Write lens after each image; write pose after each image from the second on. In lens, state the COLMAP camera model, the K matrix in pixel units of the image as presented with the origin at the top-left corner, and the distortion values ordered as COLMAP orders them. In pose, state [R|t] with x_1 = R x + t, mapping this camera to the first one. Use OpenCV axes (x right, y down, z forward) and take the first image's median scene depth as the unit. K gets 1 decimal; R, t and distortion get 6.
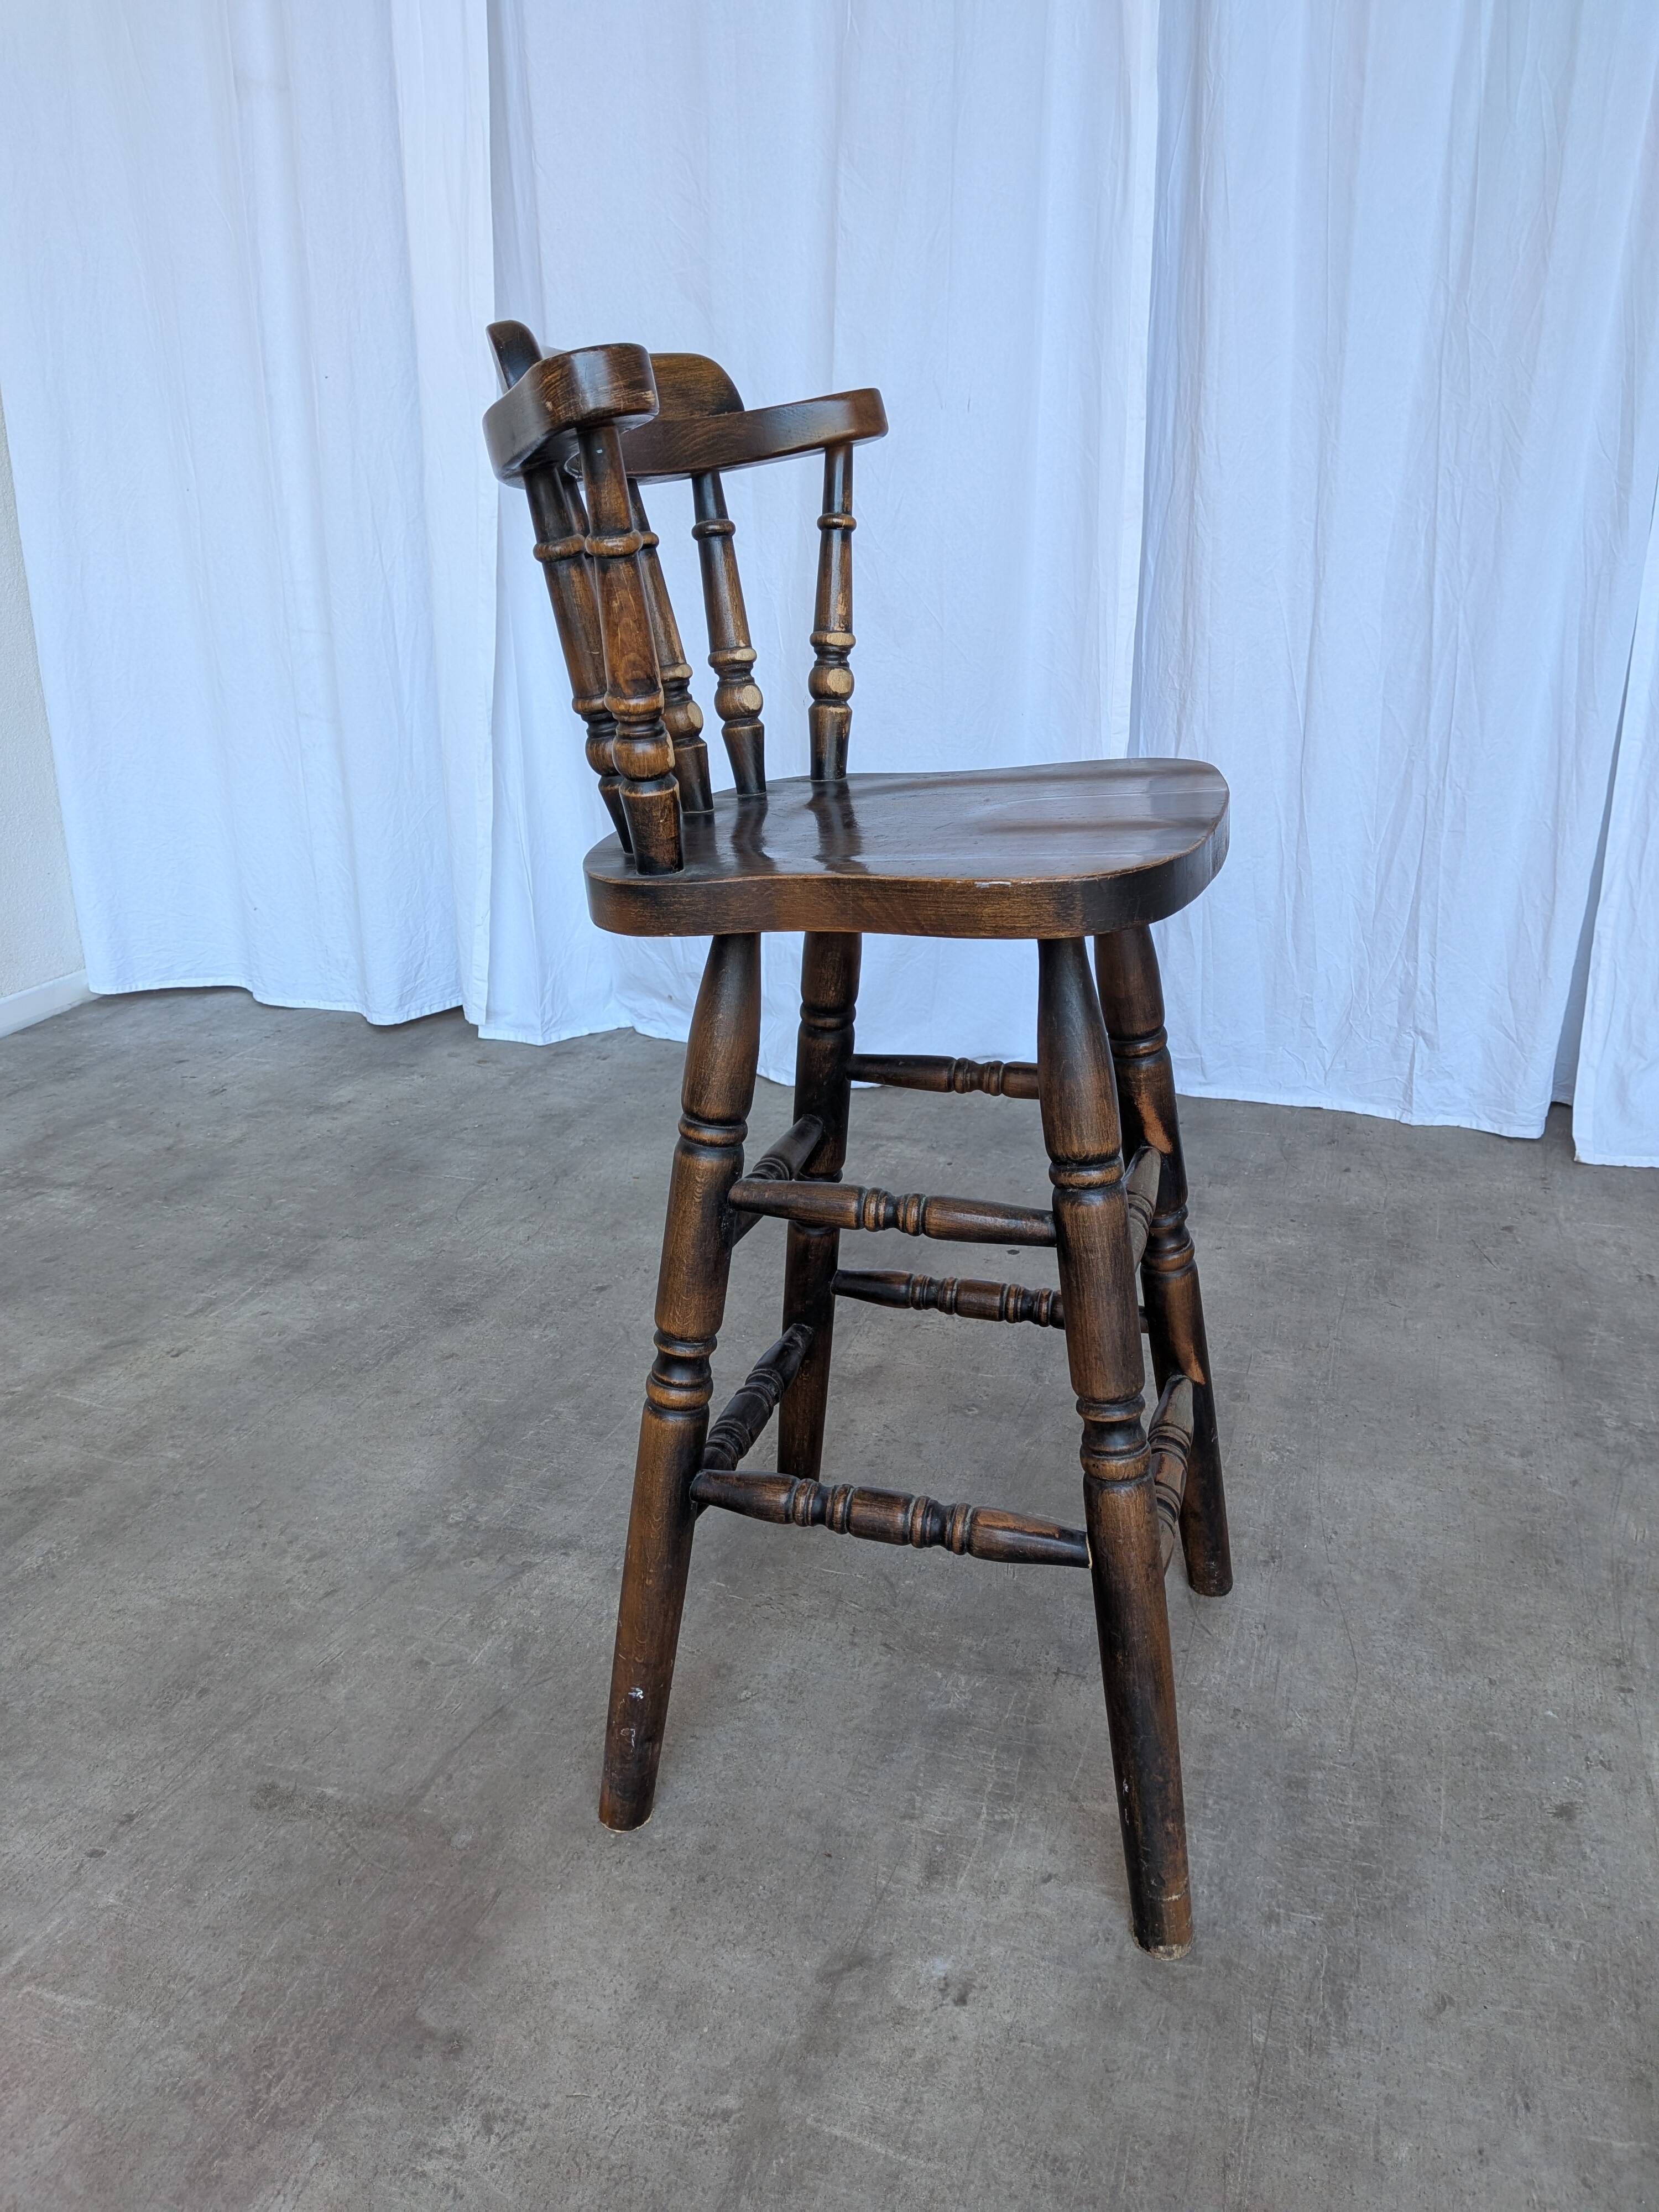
lens RADIAL K [[1671.6, 0, 836.1], [0, 1671.6, 1062.2], [0, 0, 1]] dist [0.027574, -0.069898]
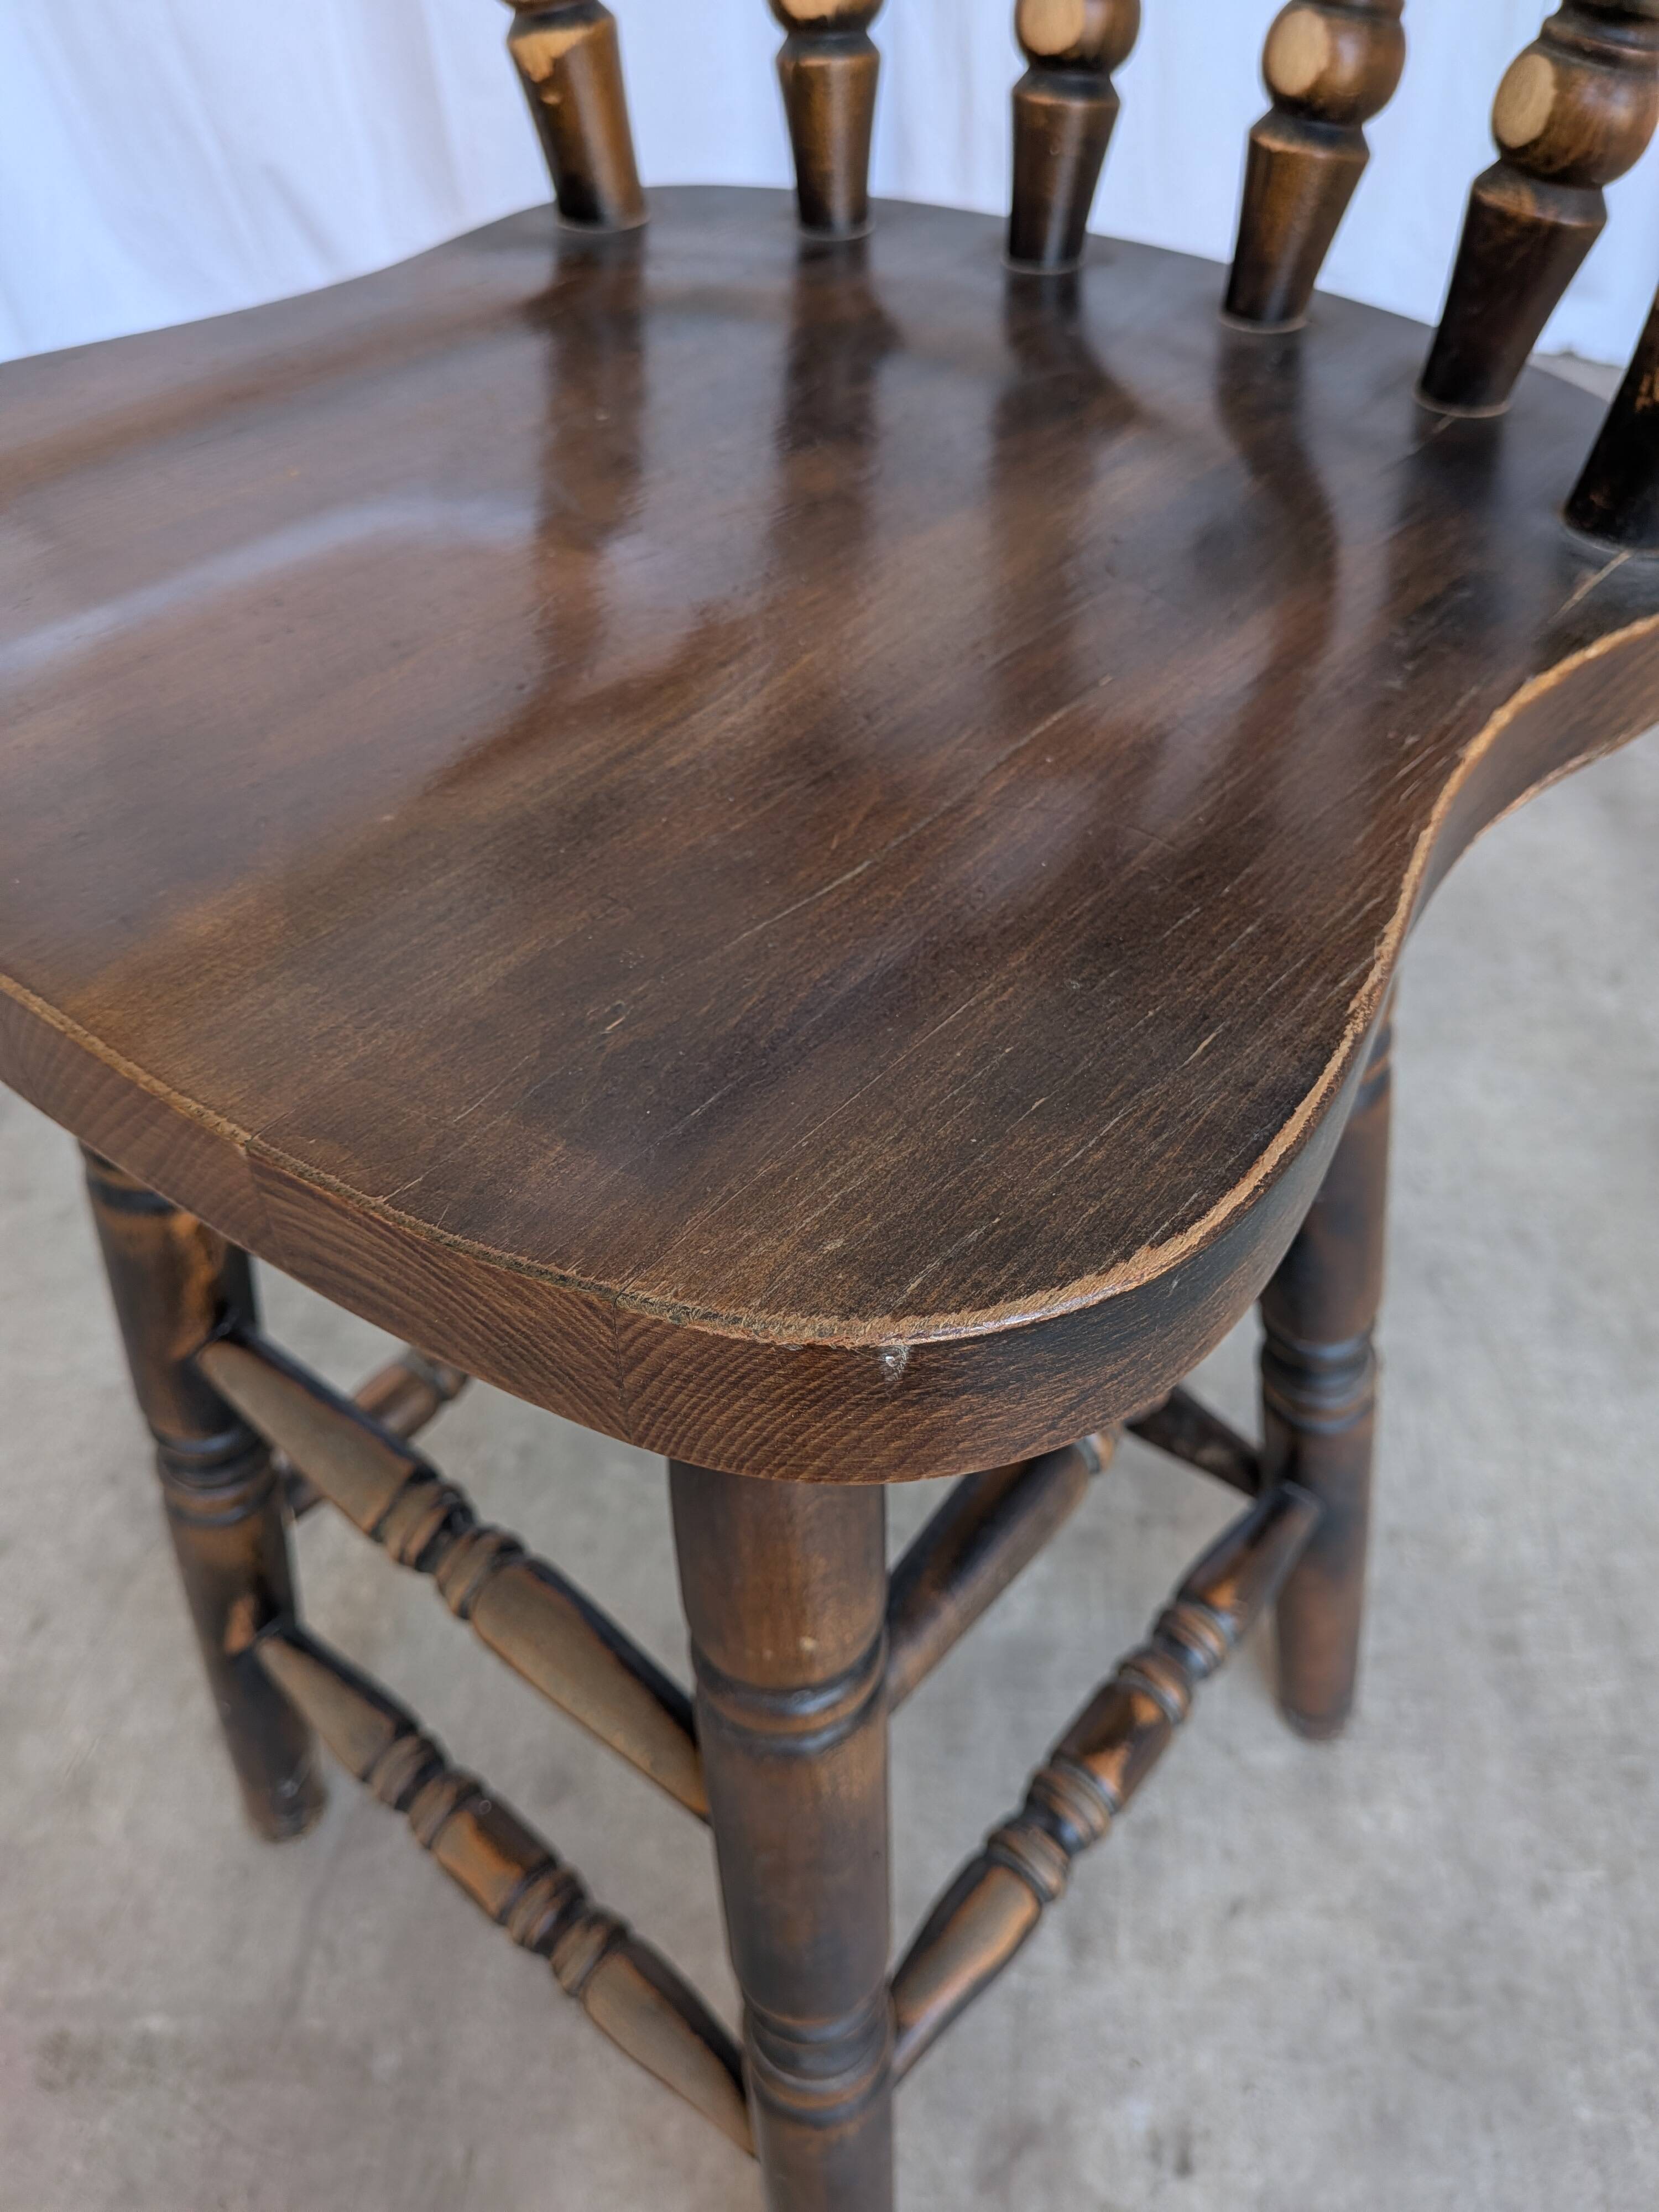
lens RADIAL K [[1671.6, 0, 833.3], [0, 1671.6, 1095.7], [0, 0, 1]] dist [0.027574, -0.069898]
pose [[0.966703, -0.208414, 0.148491, -0.066872], [0.115251, 0.872667, 0.474521, -0.157244], [-0.228480, -0.441607, 0.867629, 0.531336]]
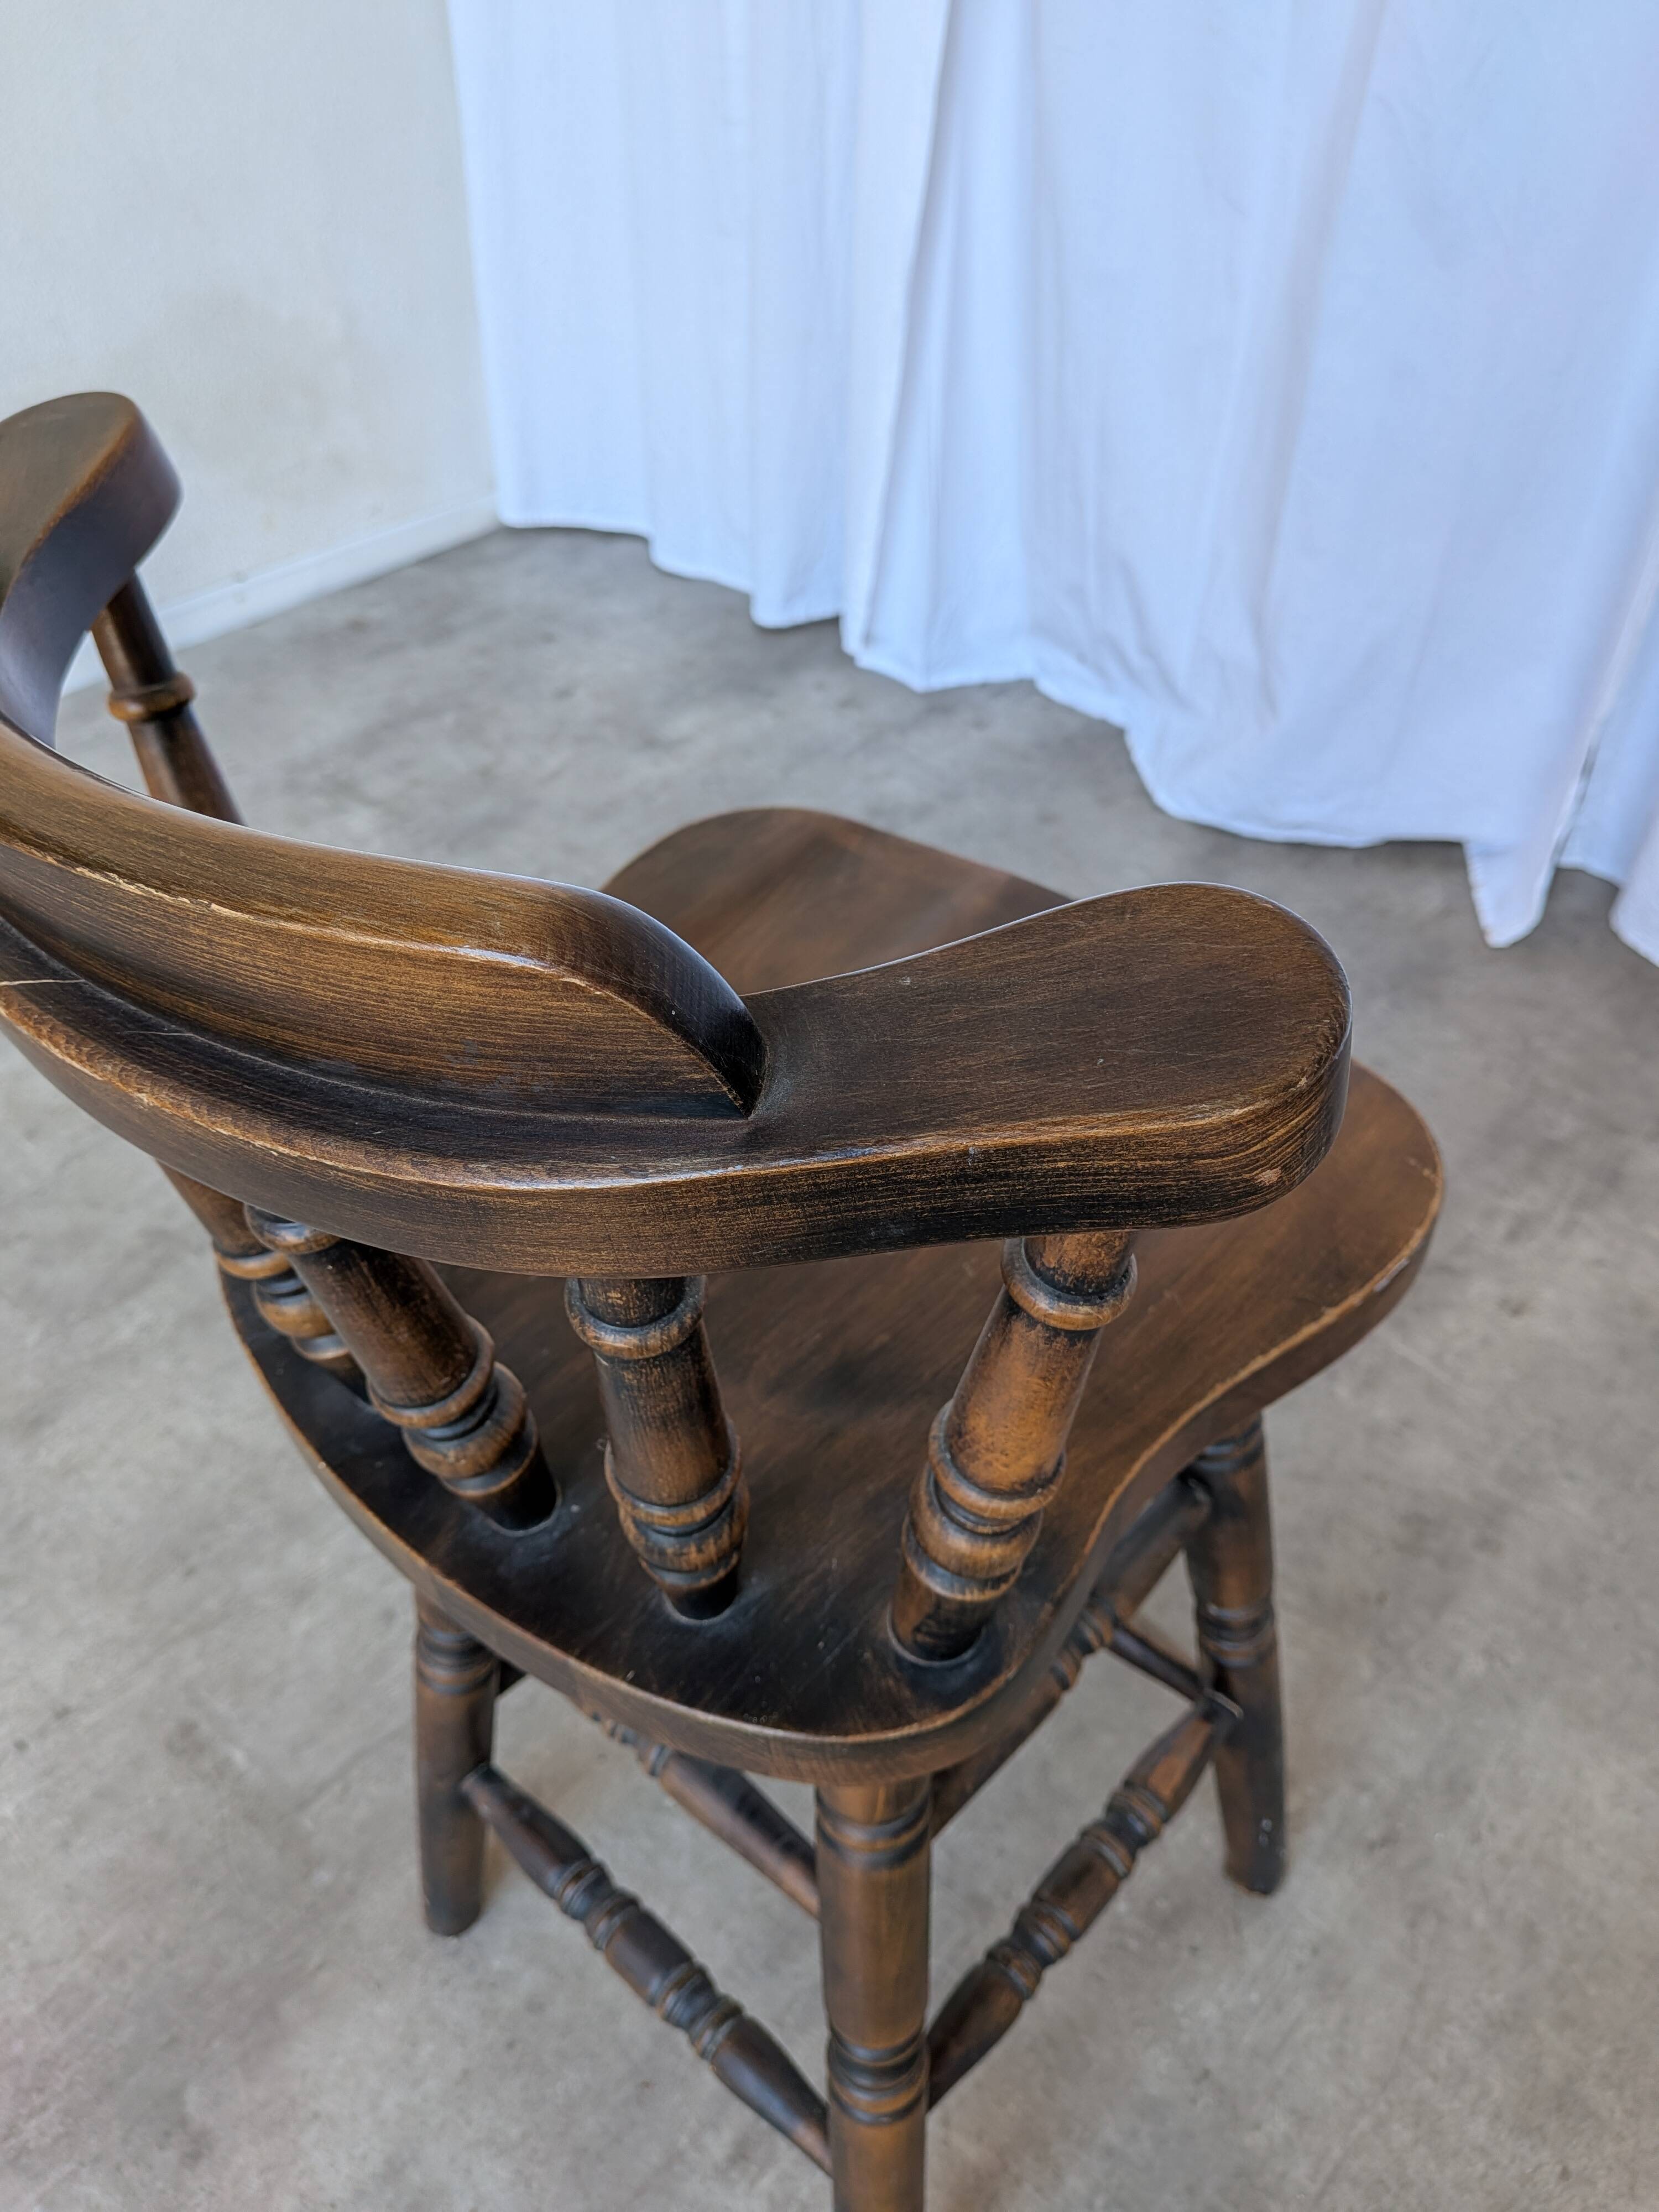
lens RADIAL K [[1671.6, 0, 815.4], [0, 1671.6, 1077.4], [0, 0, 1]] dist [0.027574, -0.069898]
pose [[0.912683, 0.264392, -0.311619, 0.200413], [-0.130692, 0.911312, 0.390423, -0.343779], [0.387206, -0.315607, 0.866293, 0.409414]]
